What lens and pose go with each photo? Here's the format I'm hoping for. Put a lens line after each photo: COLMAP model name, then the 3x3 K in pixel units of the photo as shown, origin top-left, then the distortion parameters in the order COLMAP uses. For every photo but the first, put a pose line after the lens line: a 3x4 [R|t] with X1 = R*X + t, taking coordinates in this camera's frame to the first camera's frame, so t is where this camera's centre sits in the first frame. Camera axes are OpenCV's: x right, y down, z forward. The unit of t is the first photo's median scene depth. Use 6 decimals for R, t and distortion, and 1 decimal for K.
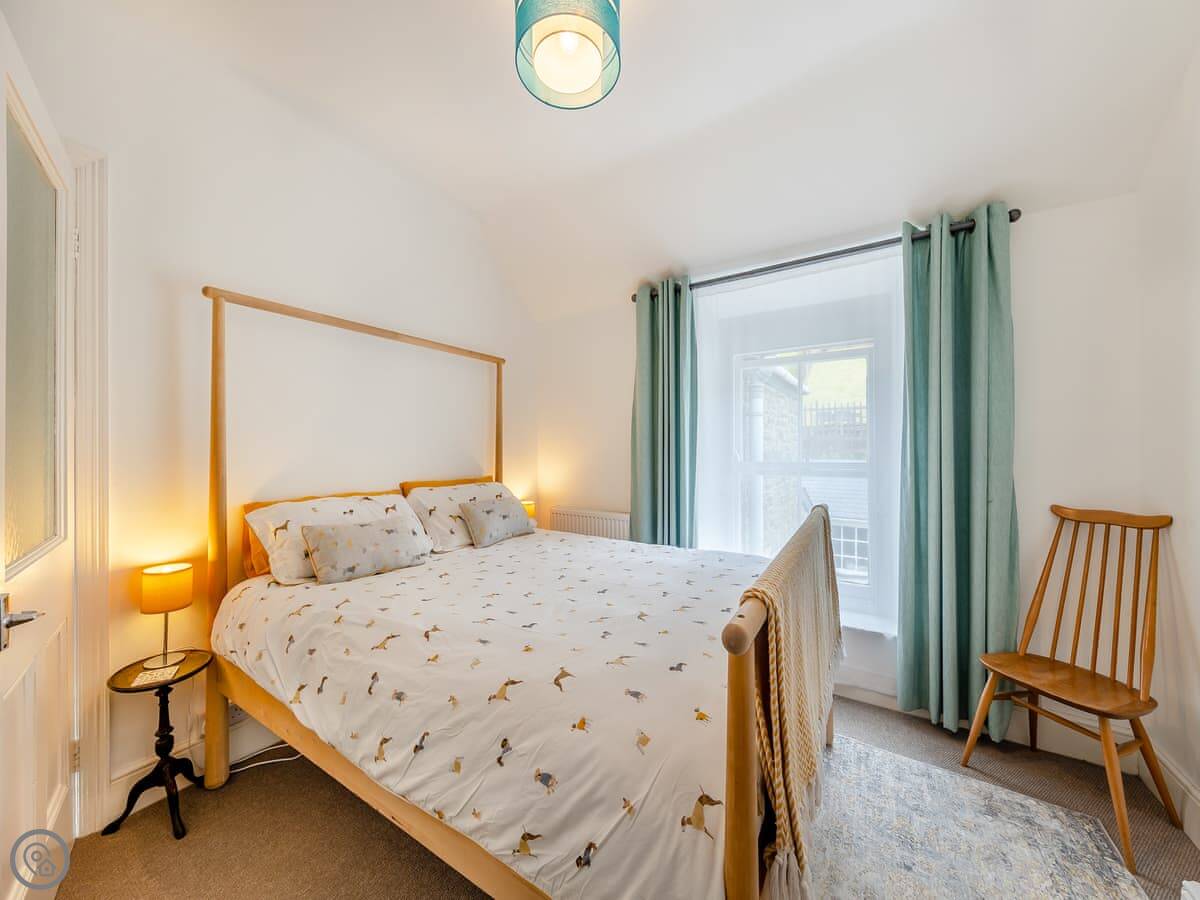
lens RADIAL K [[432.2, 0, 594.4], [0, 432.2, 444.9], [0, 0, 1]] dist [-0.005964, -0.000054]
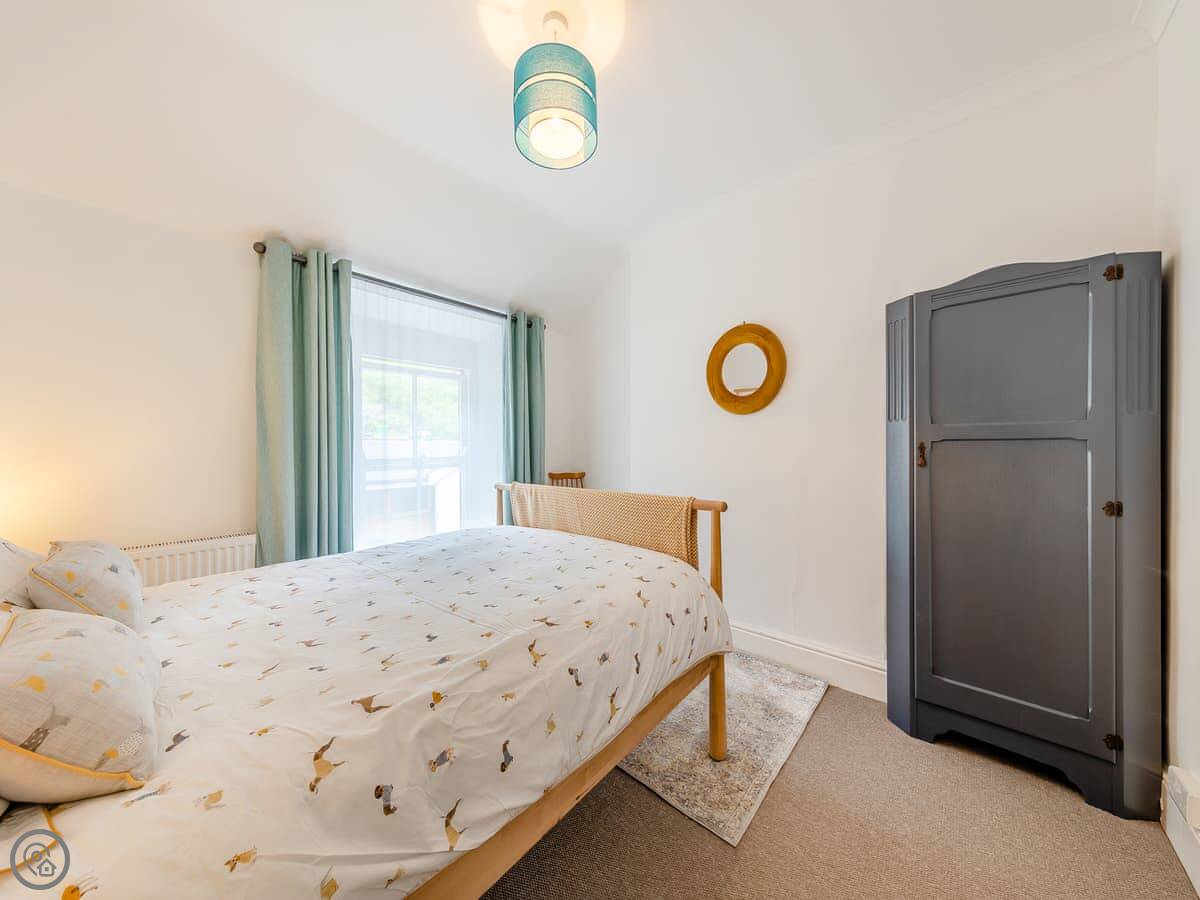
lens RADIAL K [[406.9, 0, 596.2], [0, 406.9, 450.5], [0, 0, 1]] dist [-0.001297, -0.000030]
pose [[0.153830, -0.008769, 0.988058, -0.771493], [-0.004415, 0.999945, 0.009562, 0.012169], [-0.988087, -0.005833, 0.153783, 0.437292]]
